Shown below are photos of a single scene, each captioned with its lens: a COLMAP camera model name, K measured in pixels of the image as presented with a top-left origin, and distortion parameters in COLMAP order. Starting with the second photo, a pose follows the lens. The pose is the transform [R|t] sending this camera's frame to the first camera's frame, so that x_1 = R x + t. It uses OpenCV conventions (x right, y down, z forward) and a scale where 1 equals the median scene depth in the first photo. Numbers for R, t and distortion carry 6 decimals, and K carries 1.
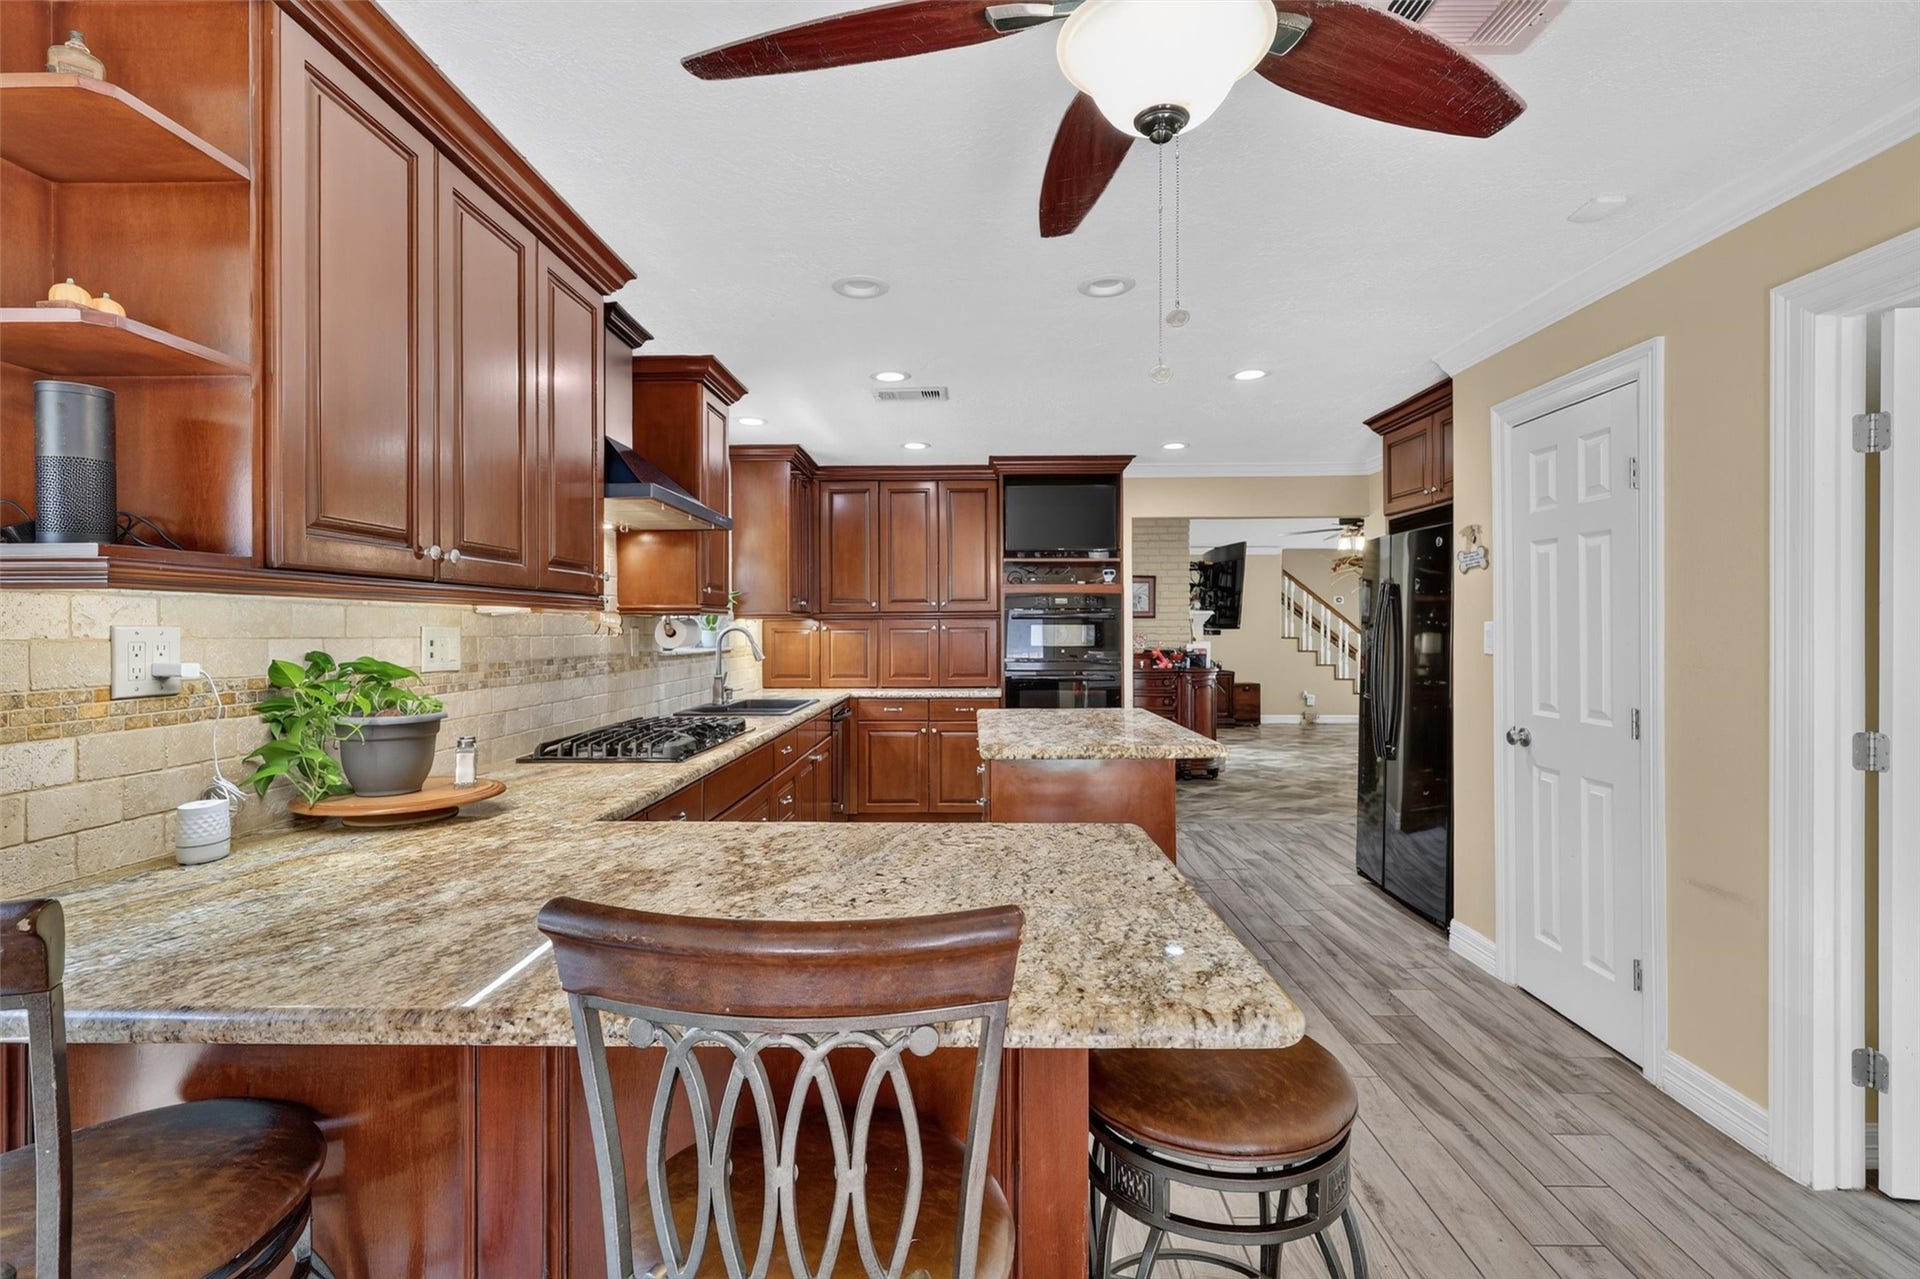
lens RADIAL K [[873.0, 0, 965.7], [0, 873.0, 628.7], [0, 0, 1]] dist [0.004570, -0.000538]
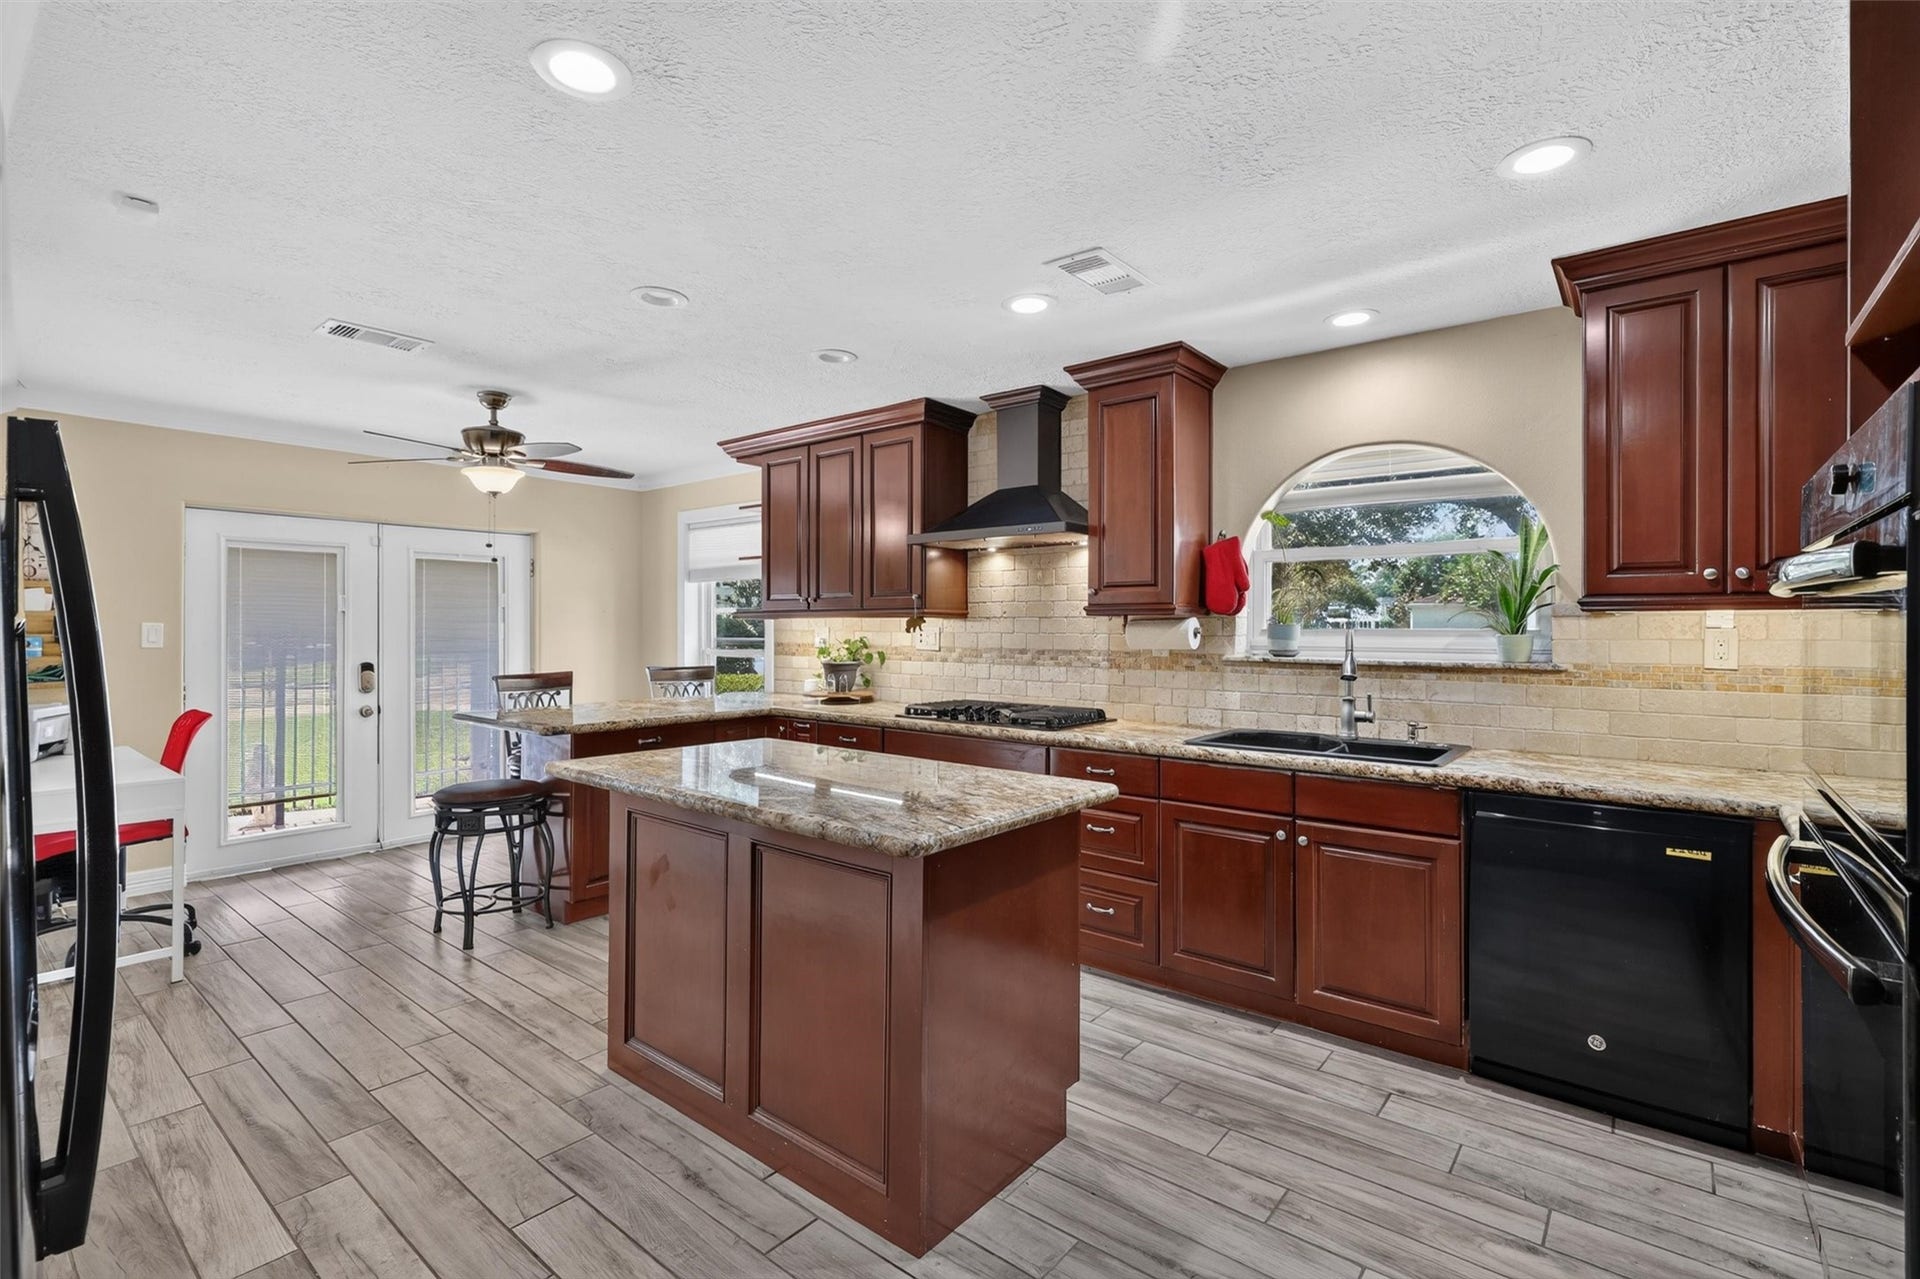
lens RADIAL K [[873.0, 0, 964.2], [0, 873.0, 628.2], [0, 0, 1]] dist [0.004570, -0.000538]
pose [[-0.623555, 0.000355, -0.781780, 0.650599], [-0.002010, 0.999996, 0.002058, -0.003297], [0.781777, 0.002855, -0.623552, 1.677418]]
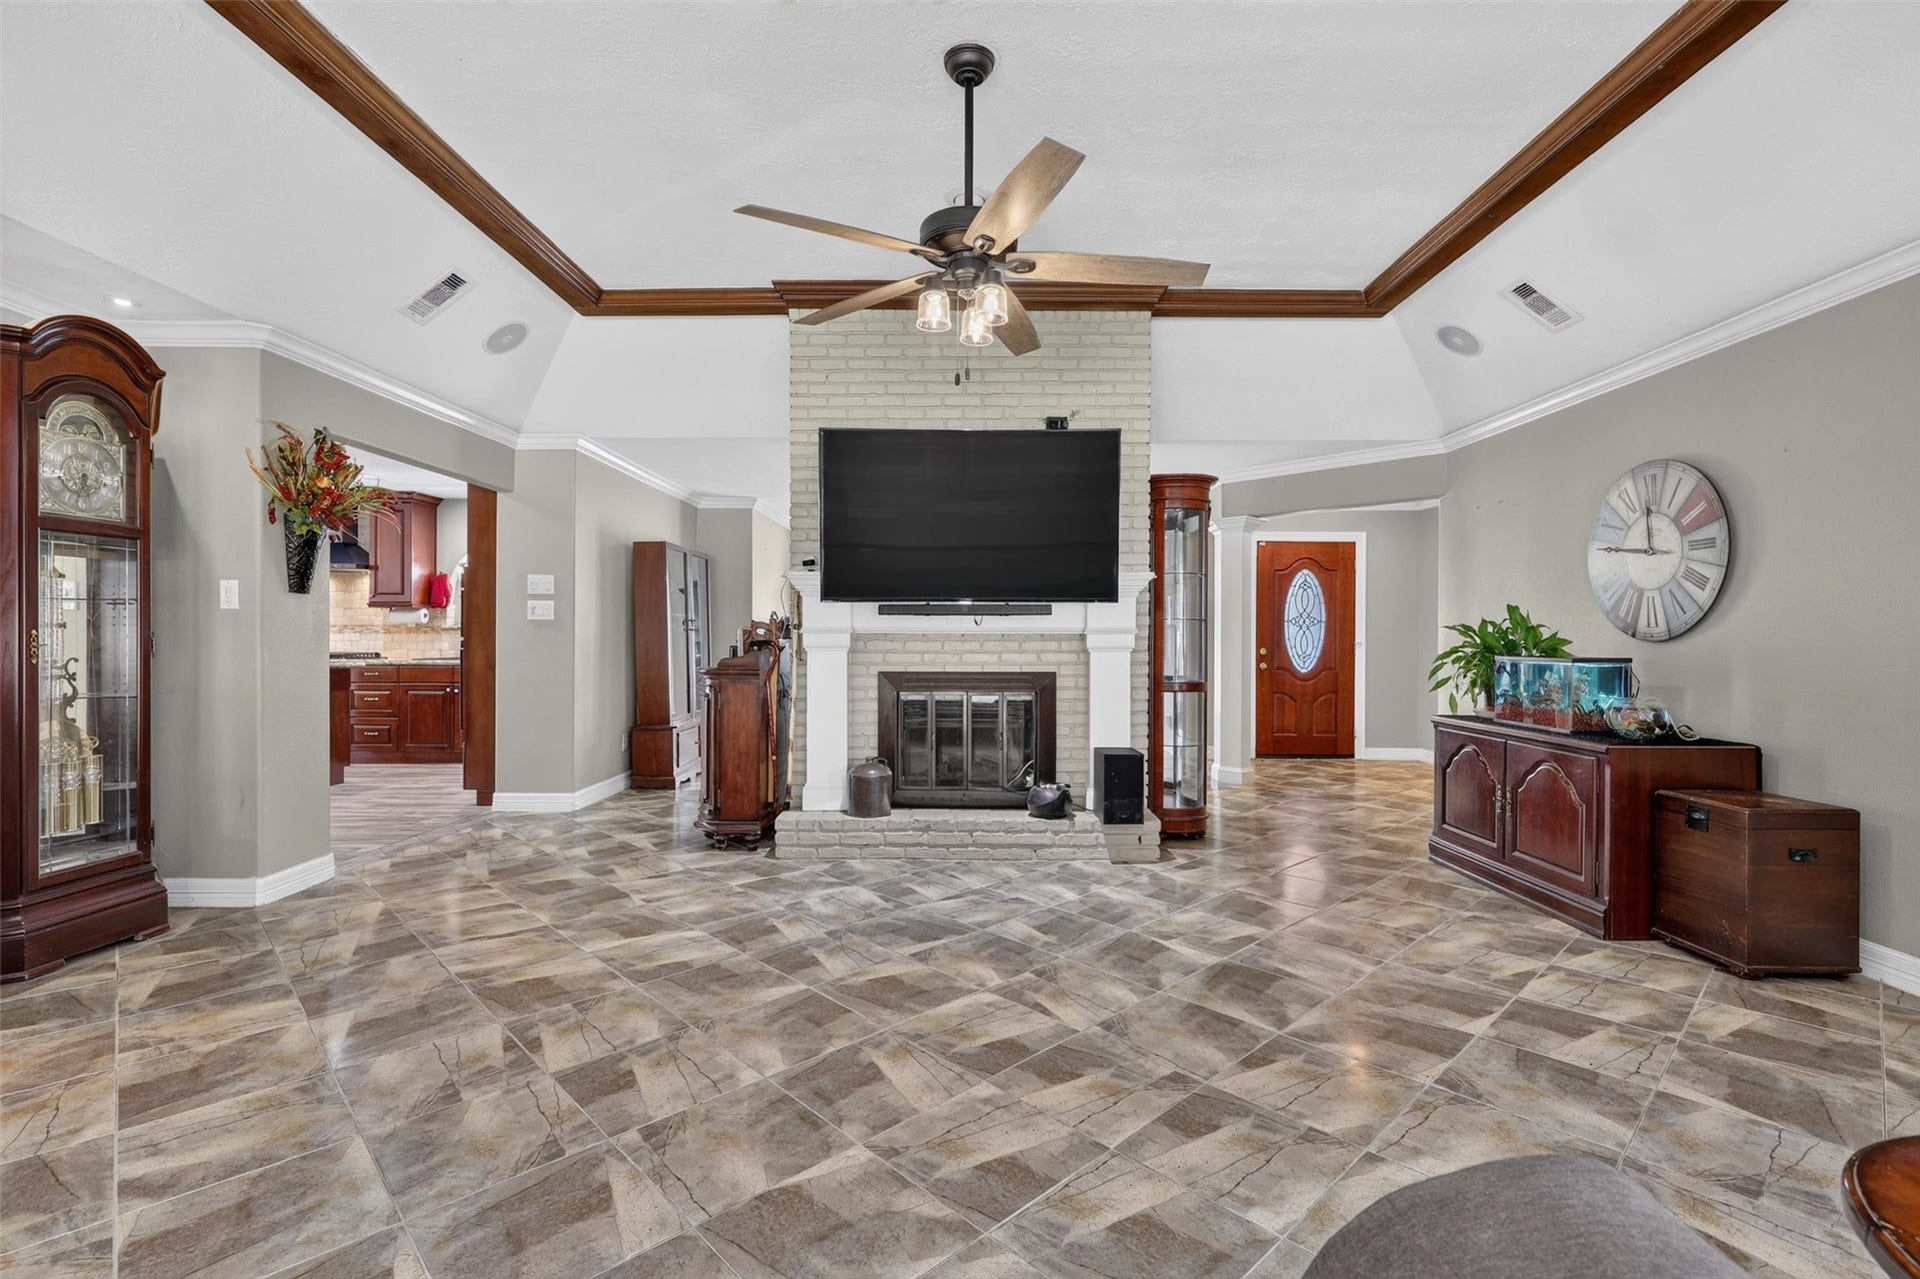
lens RADIAL K [[873.0, 0, 962.6], [0, 873.0, 634.5], [0, 0, 1]] dist [0.004570, -0.000538]
pose [[0.002986, 0.002269, -0.999993, 2.106060], [-0.005104, 0.999984, 0.002254, 0.044220], [0.999983, 0.005098, 0.002998, 2.742699]]
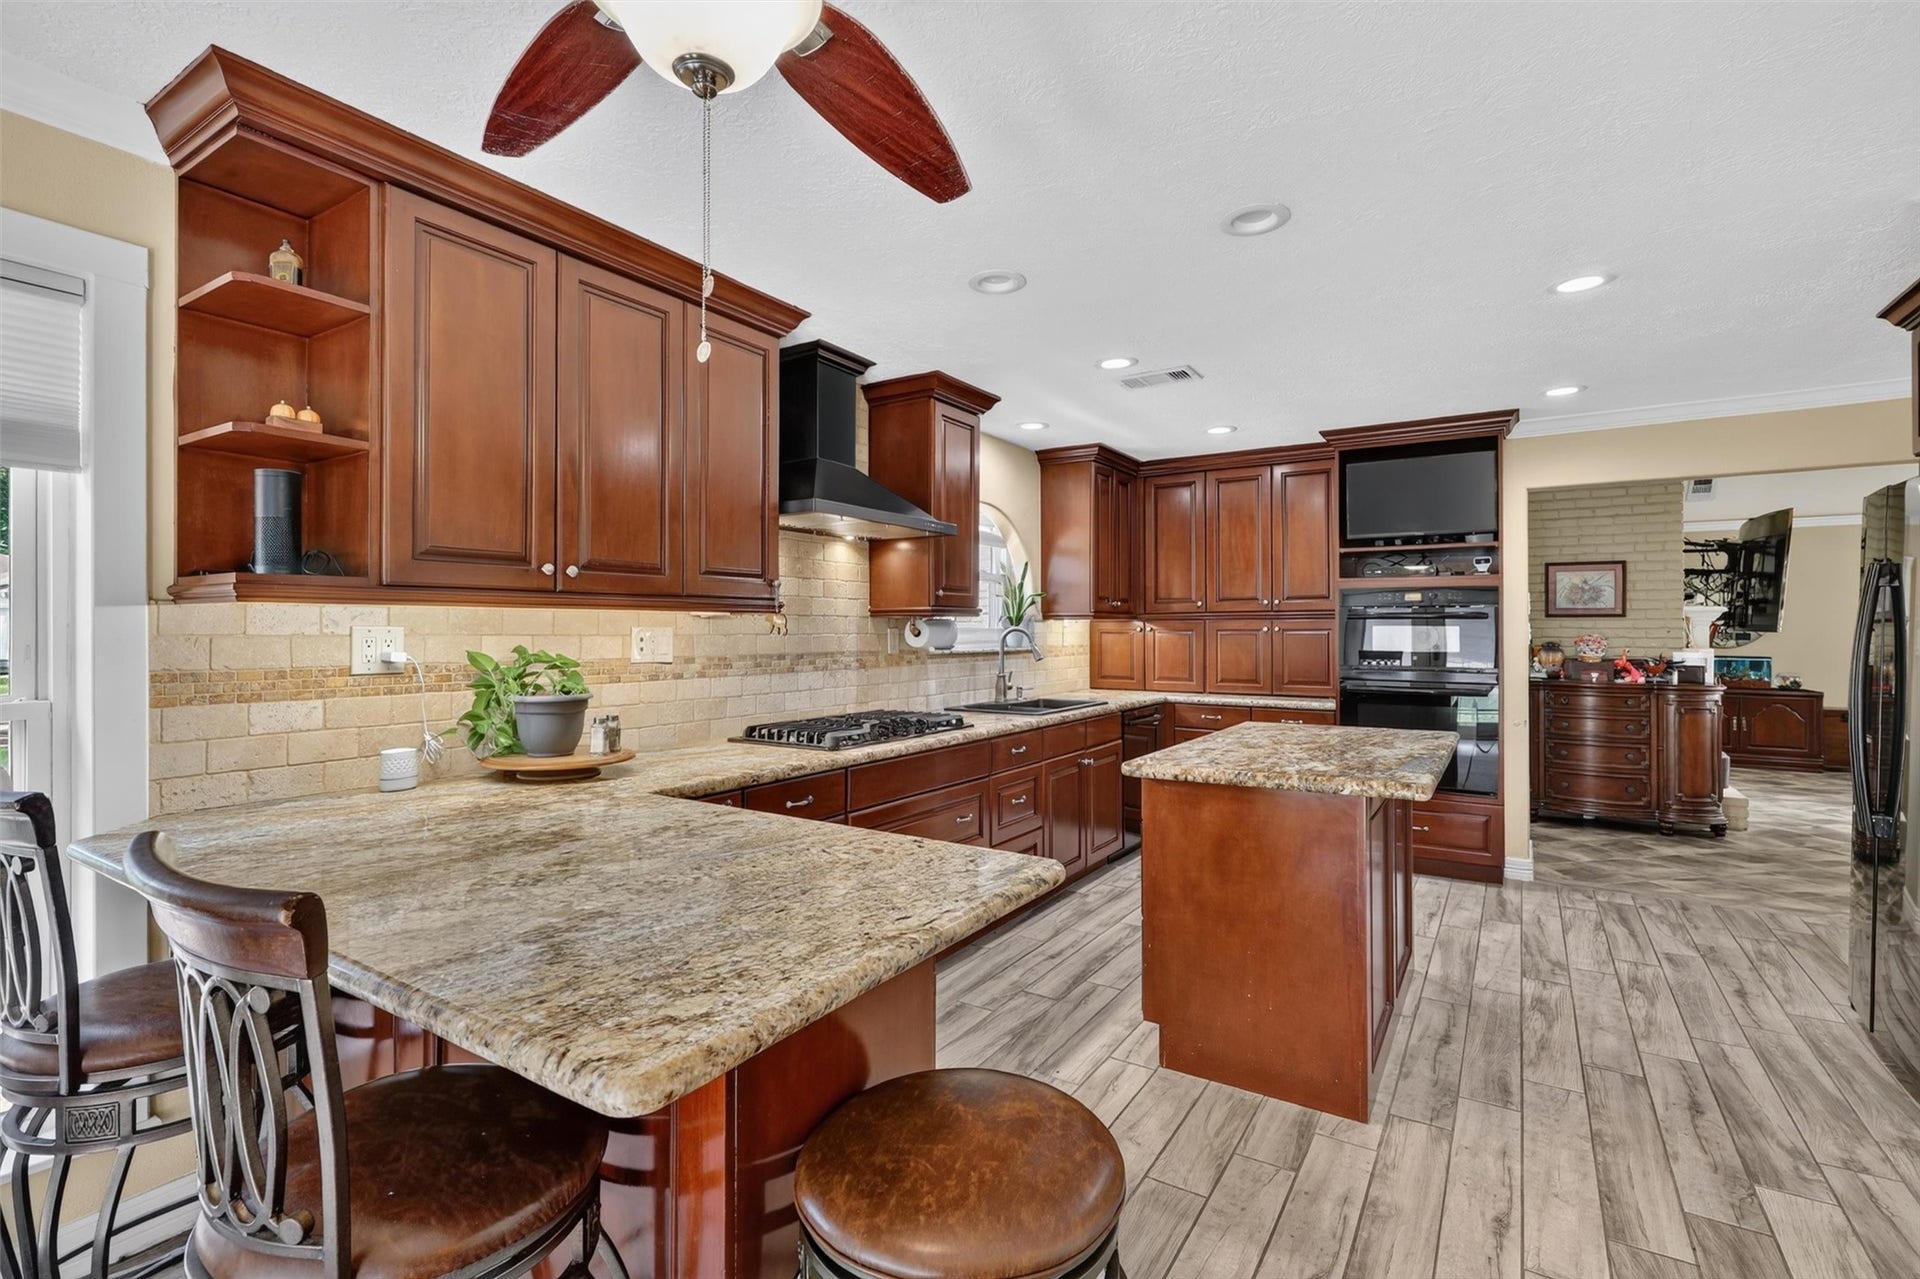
lens RADIAL K [[873.0, 0, 964.4], [0, 873.0, 627.6], [0, 0, 1]] dist [0.004570, -0.000538]
pose [[0.850028, 0.003195, -0.526728, 0.319553], [-0.003686, 0.999993, 0.000118, -0.002372], [0.526724, 0.001841, 0.850034, 0.126871]]
